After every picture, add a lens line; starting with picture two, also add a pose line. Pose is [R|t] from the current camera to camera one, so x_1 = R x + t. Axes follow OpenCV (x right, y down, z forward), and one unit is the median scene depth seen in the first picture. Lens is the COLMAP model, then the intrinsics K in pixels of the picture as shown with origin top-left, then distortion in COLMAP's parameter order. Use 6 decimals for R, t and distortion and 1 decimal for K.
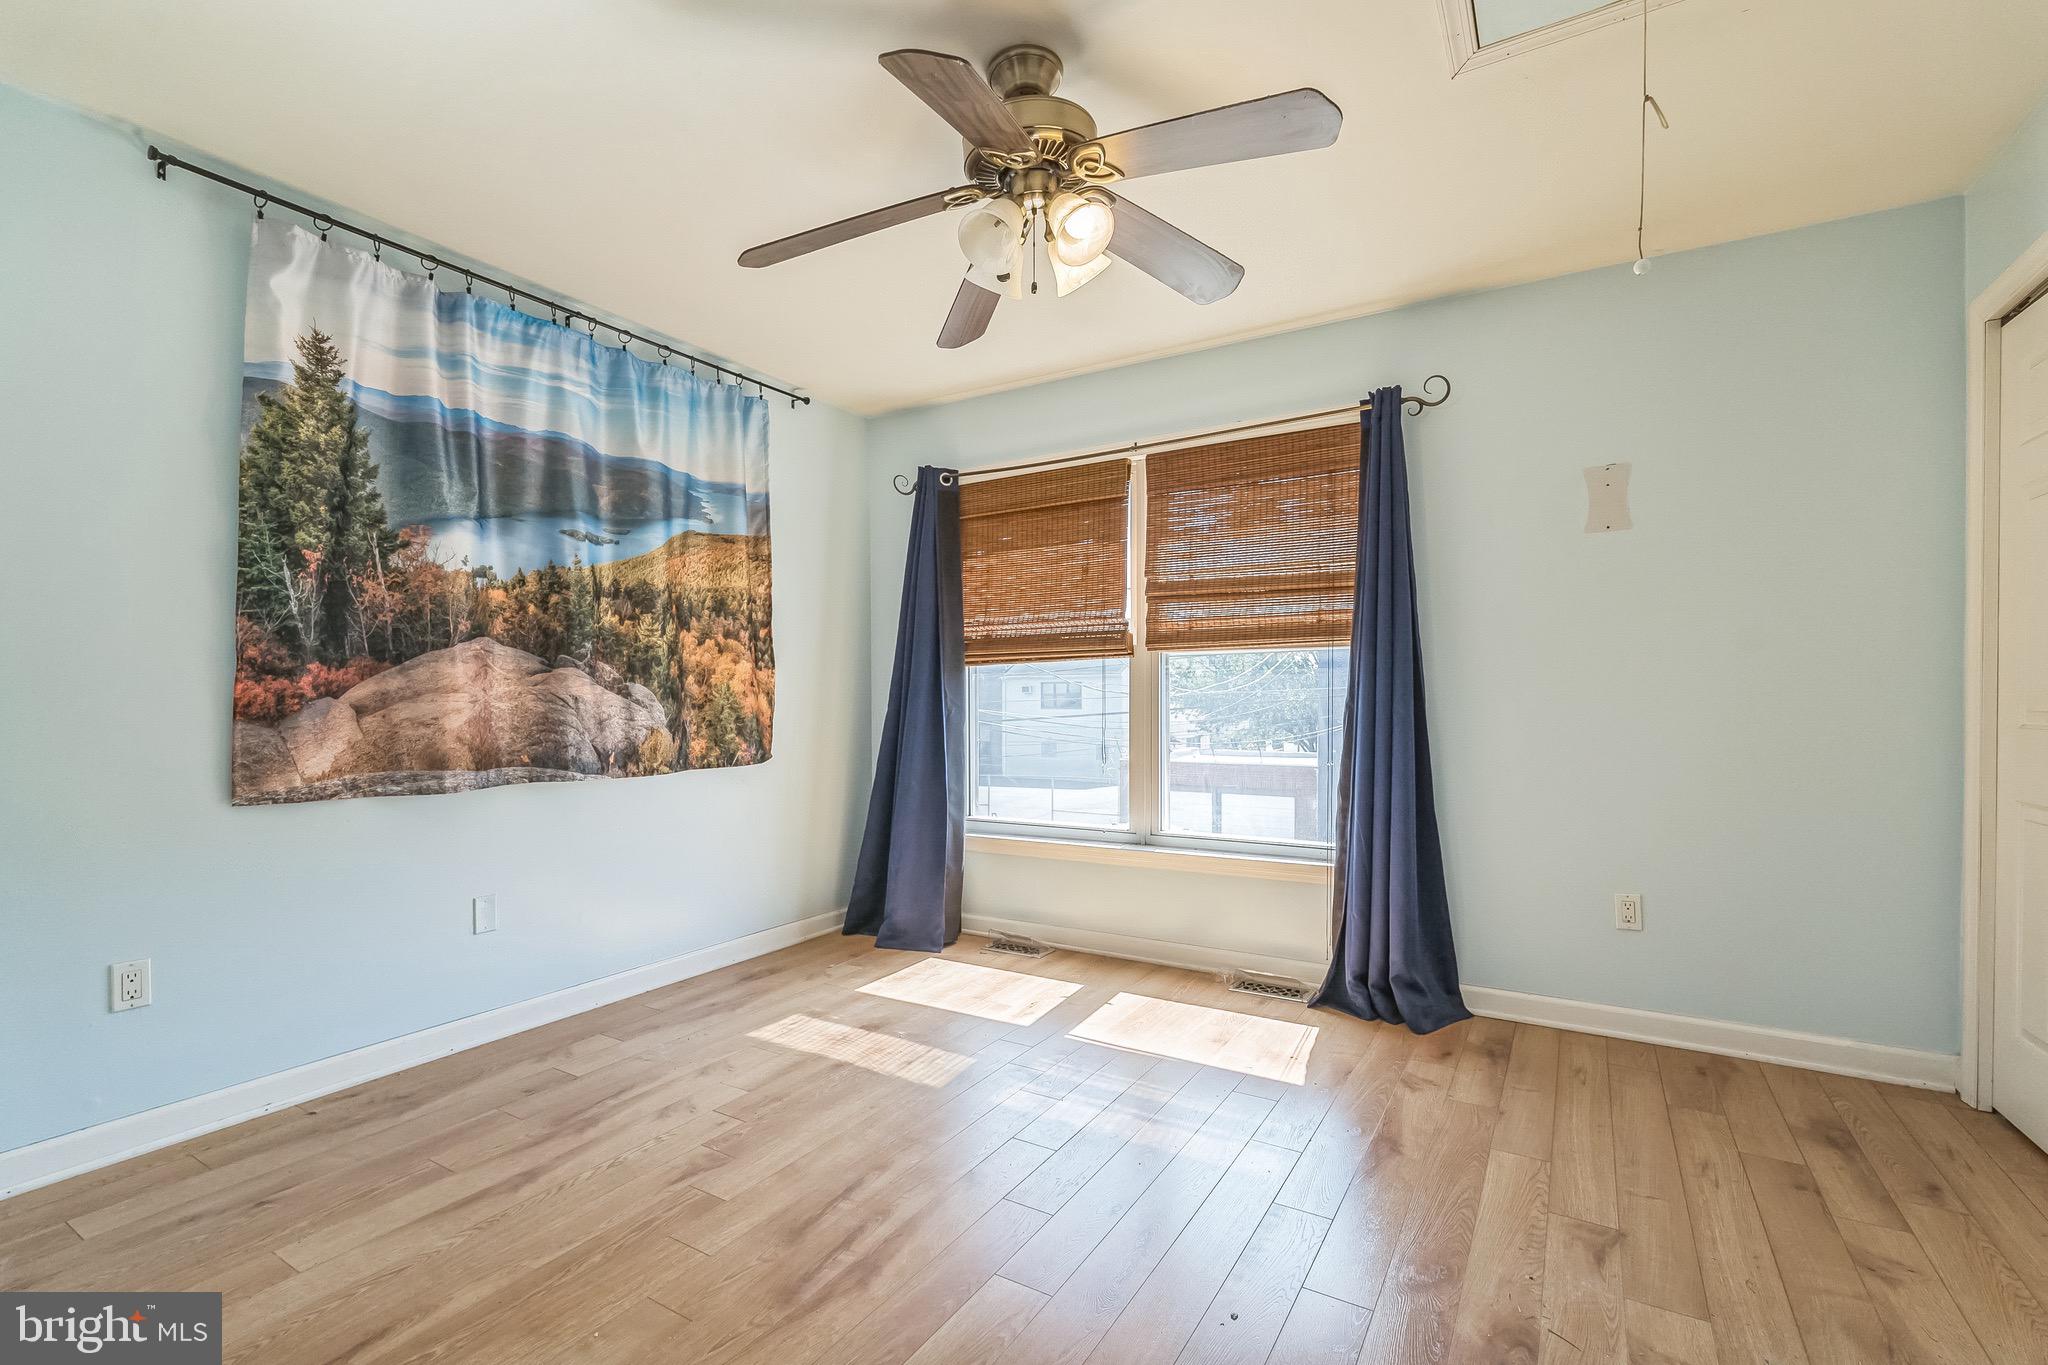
lens RADIAL K [[906.2, 0, 1008.6], [0, 906.2, 686.1], [0, 0, 1]] dist [-0.008541, 0.001980]
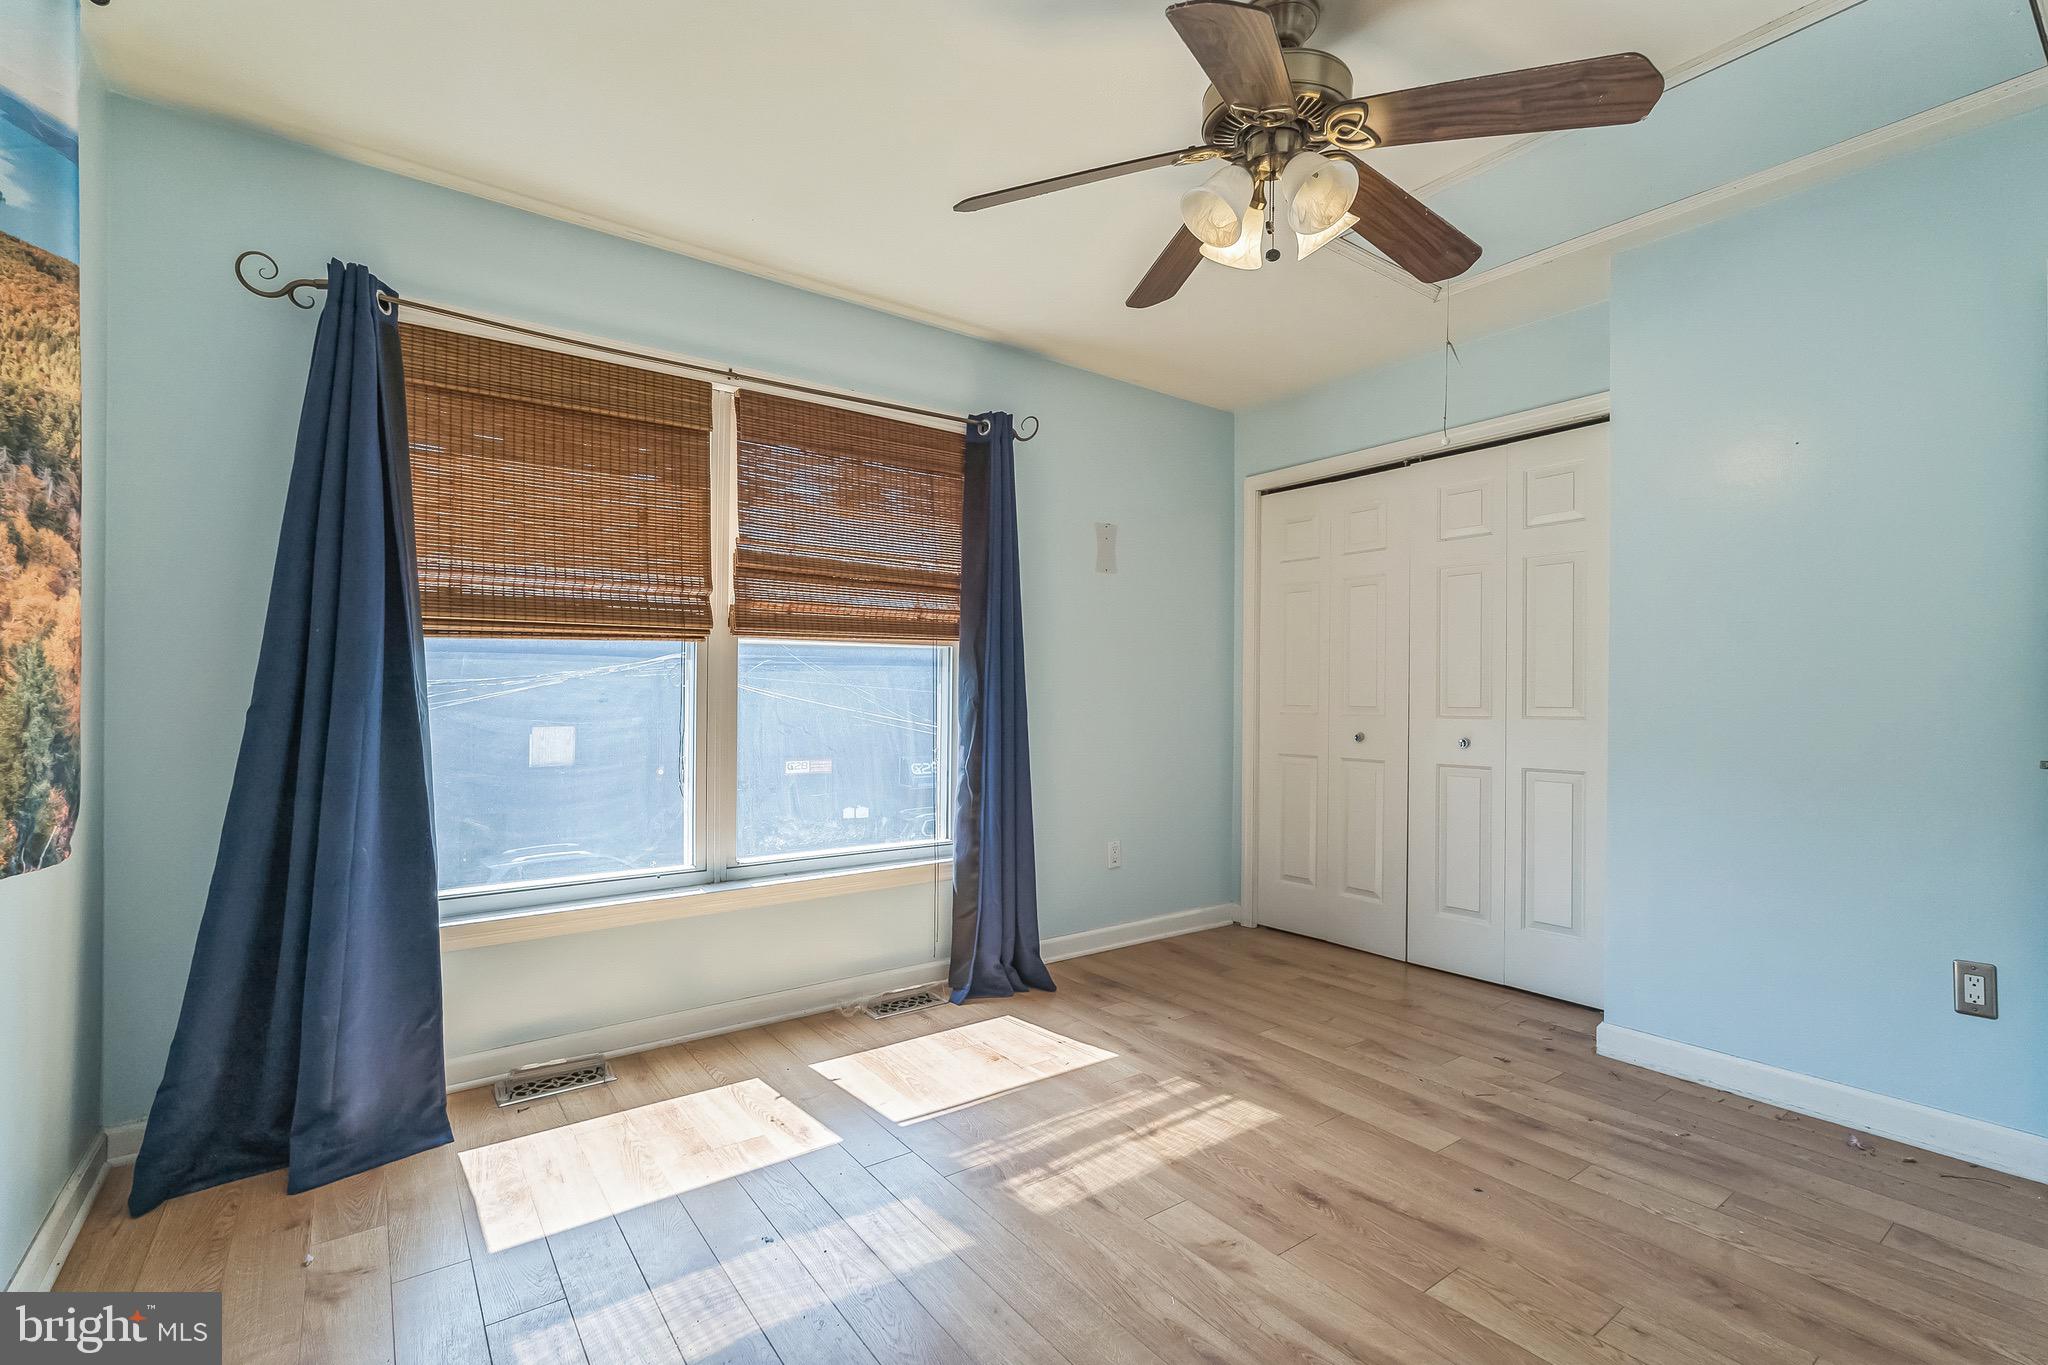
lens RADIAL K [[906.2, 0, 1039.3], [0, 906.2, 676.3], [0, 0, 1]] dist [-0.008541, 0.001980]
pose [[0.368762, 0.026435, 0.929148, -0.511826], [-0.016699, 0.999623, -0.021812, 0.010681], [-0.929374, -0.007472, 0.369064, 0.489688]]
